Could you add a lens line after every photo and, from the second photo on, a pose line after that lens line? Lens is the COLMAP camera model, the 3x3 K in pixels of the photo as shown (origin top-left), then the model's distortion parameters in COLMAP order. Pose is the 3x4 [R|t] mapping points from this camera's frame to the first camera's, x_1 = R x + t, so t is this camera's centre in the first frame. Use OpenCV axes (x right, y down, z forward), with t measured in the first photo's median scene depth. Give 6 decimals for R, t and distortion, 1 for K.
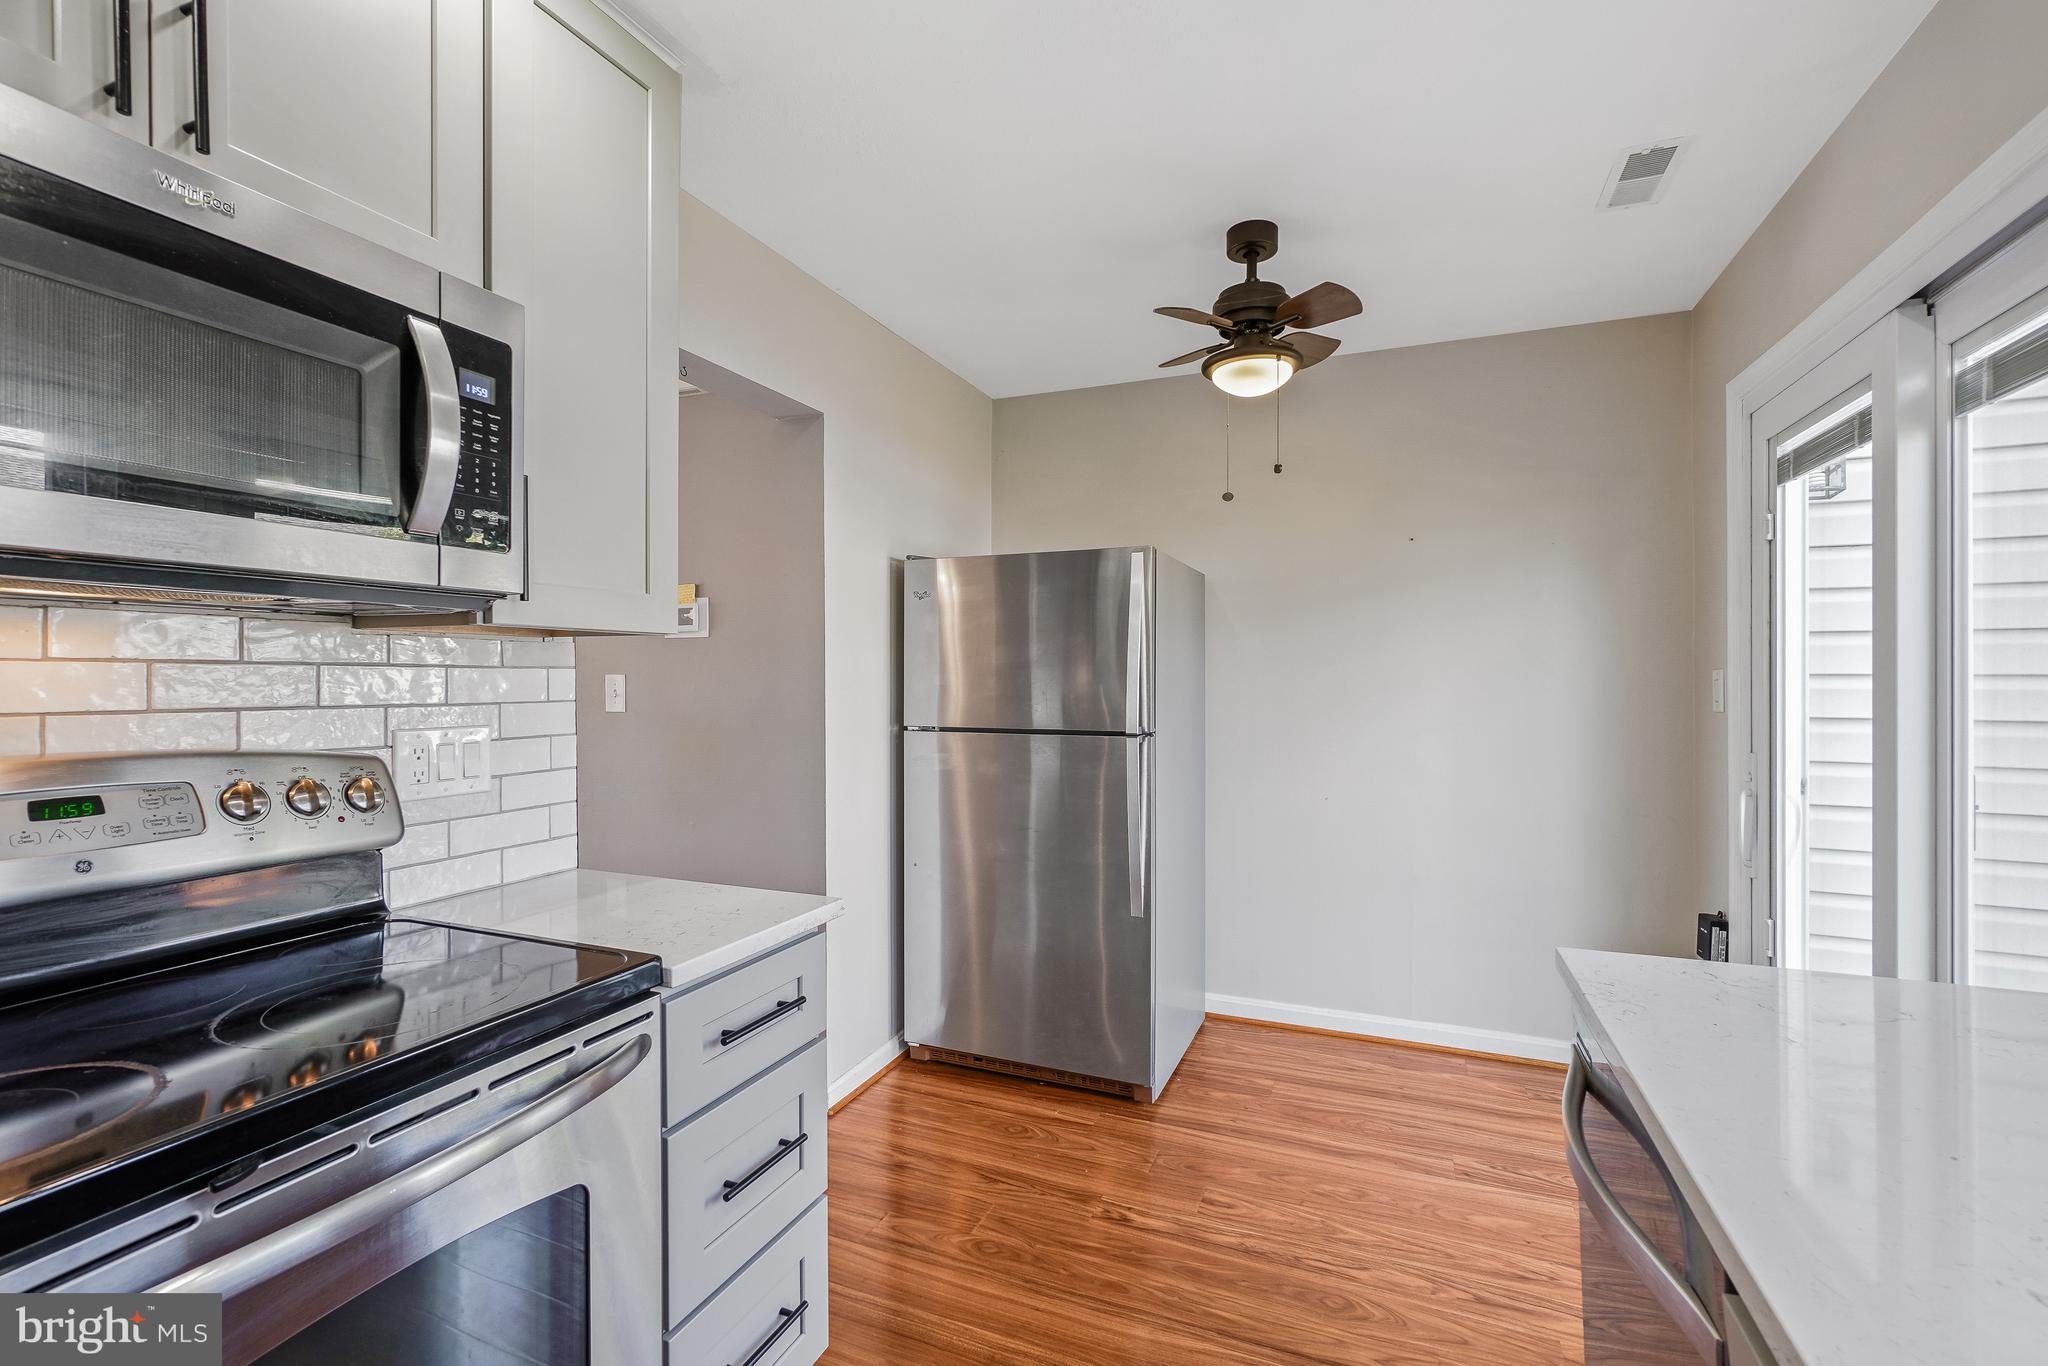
lens RADIAL K [[889.7, 0, 1036.9], [0, 889.7, 685.1], [0, 0, 1]] dist [-0.009761, 0.003627]
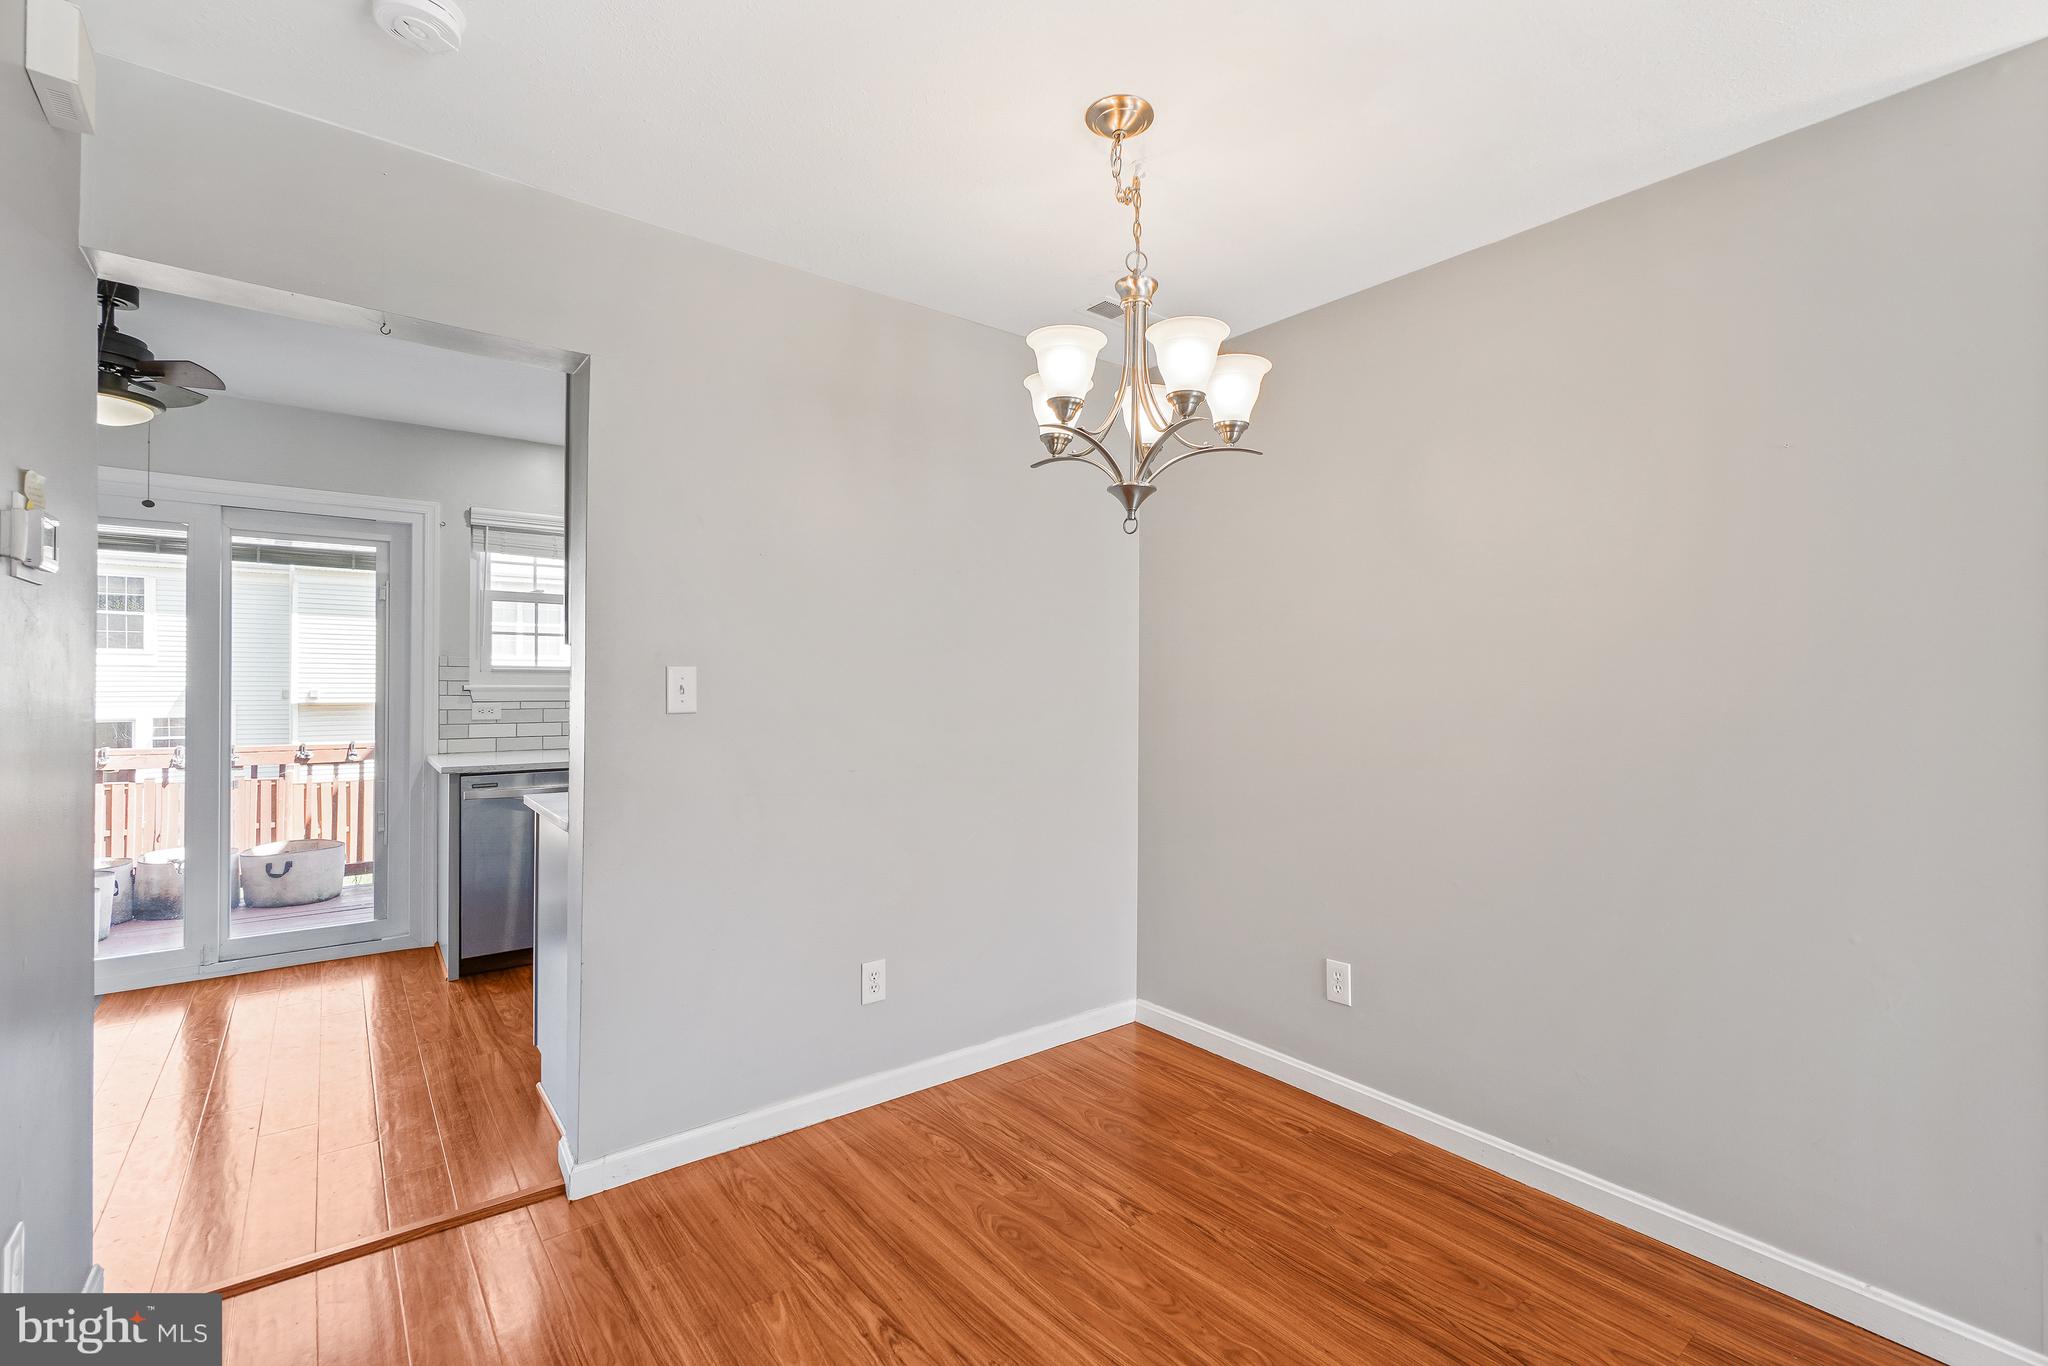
lens RADIAL K [[889.7, 0, 1007.8], [0, 889.7, 682.4], [0, 0, 1]] dist [-0.009761, 0.003627]
pose [[-0.863502, -0.007717, 0.504286, -1.371574], [-0.003912, 0.999955, 0.008604, -0.006921], [-0.504330, 0.005457, -0.863494, 1.435104]]
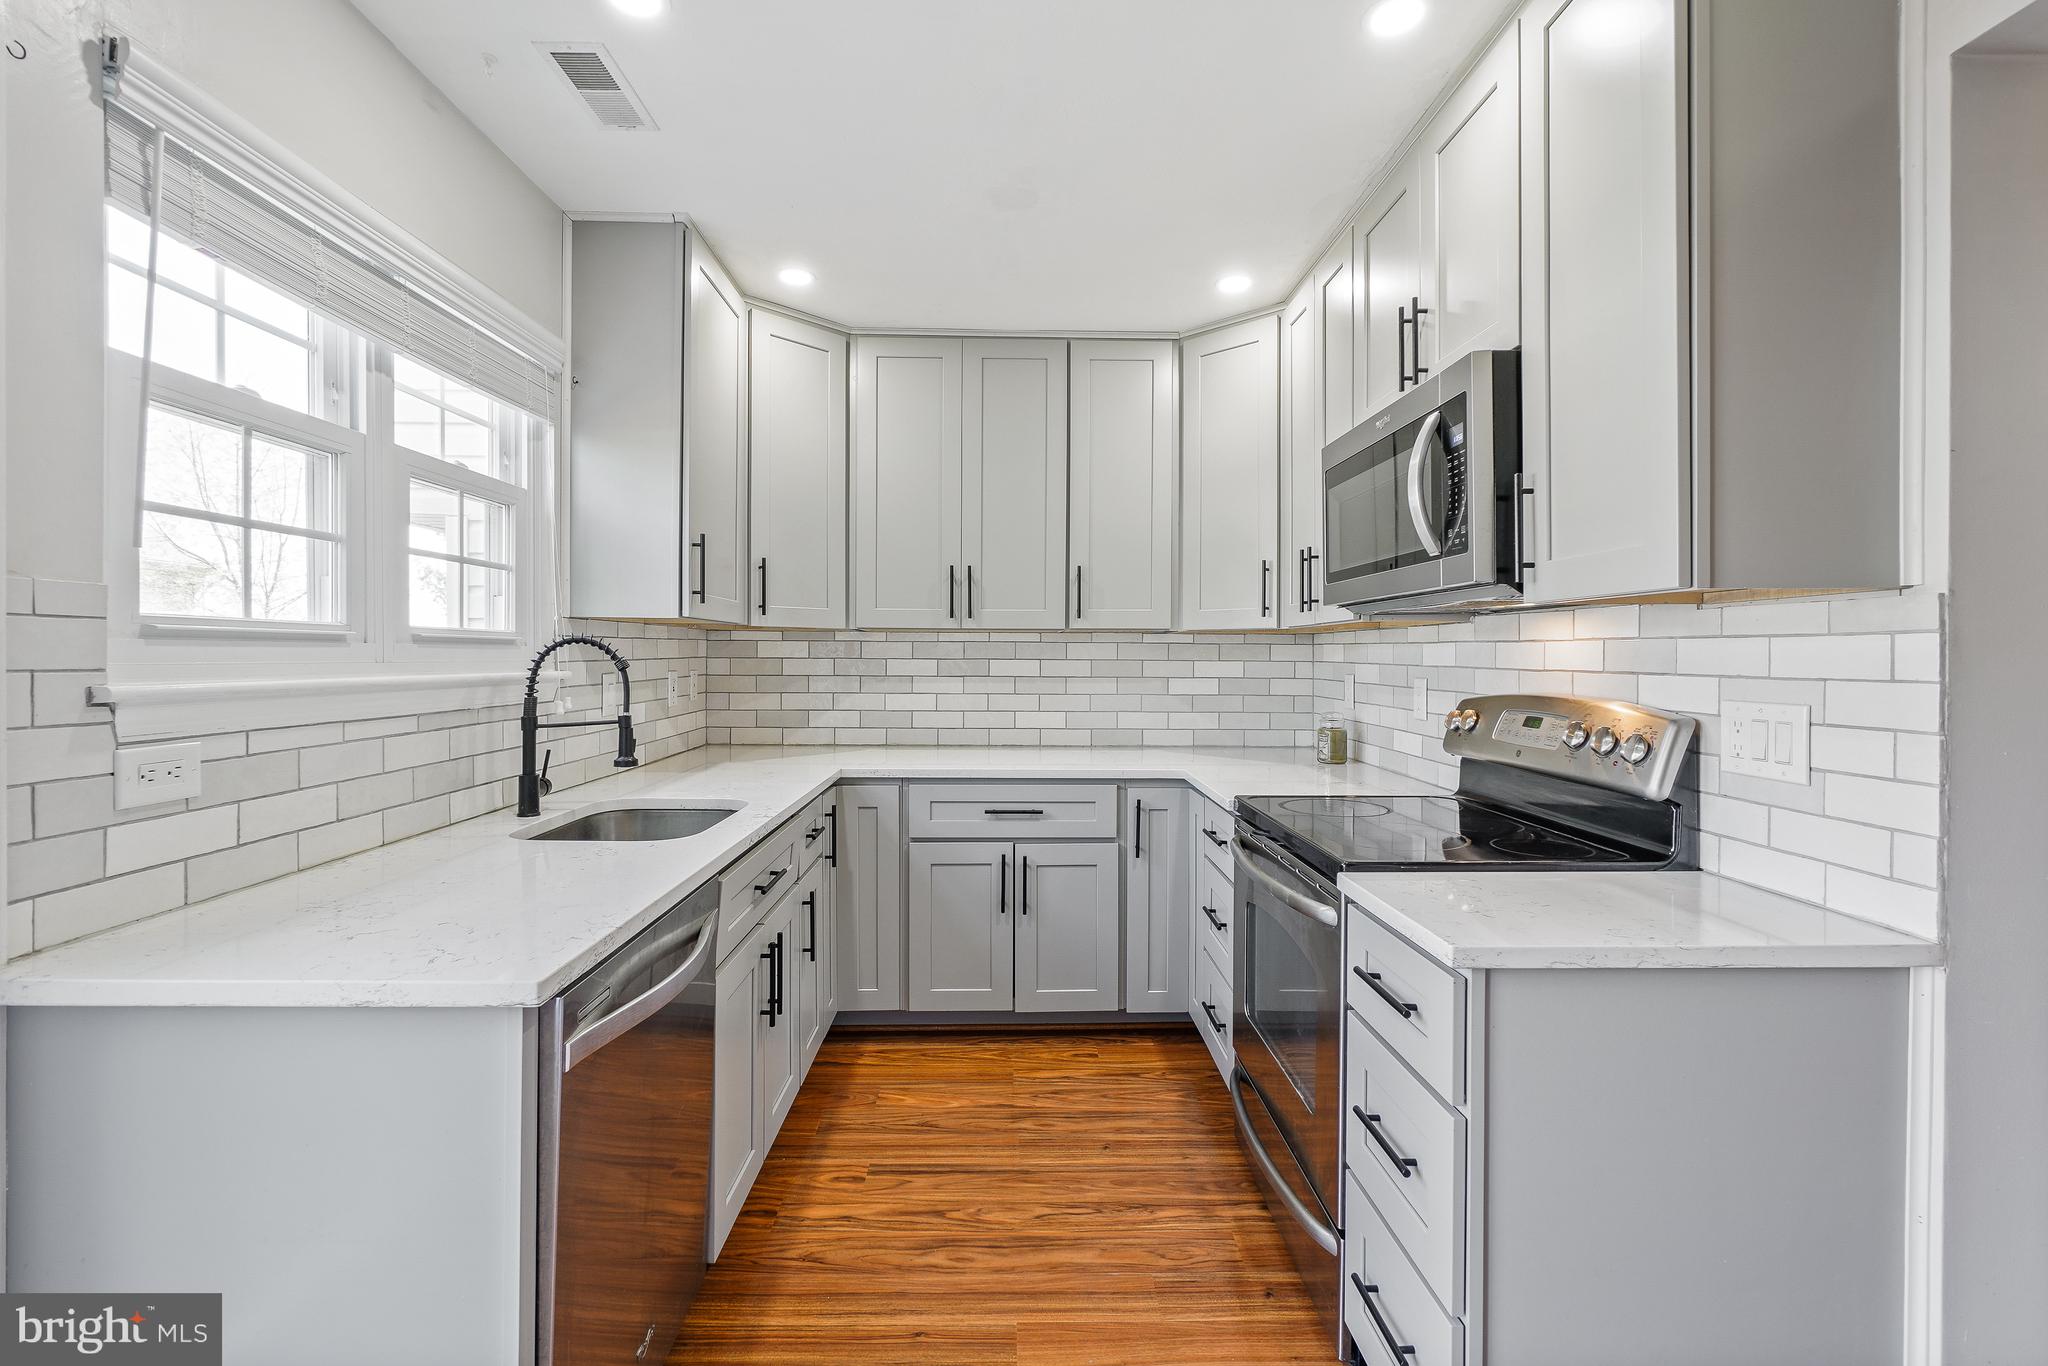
lens RADIAL K [[889.7, 0, 1025.9], [0, 889.7, 659.6], [0, 0, 1]] dist [-0.009761, 0.003627]
pose [[-0.918568, 0.000492, -0.395262, 0.279829], [-0.004445, 0.999923, 0.011573, -0.003596], [0.395237, 0.012388, -0.918495, 1.071244]]
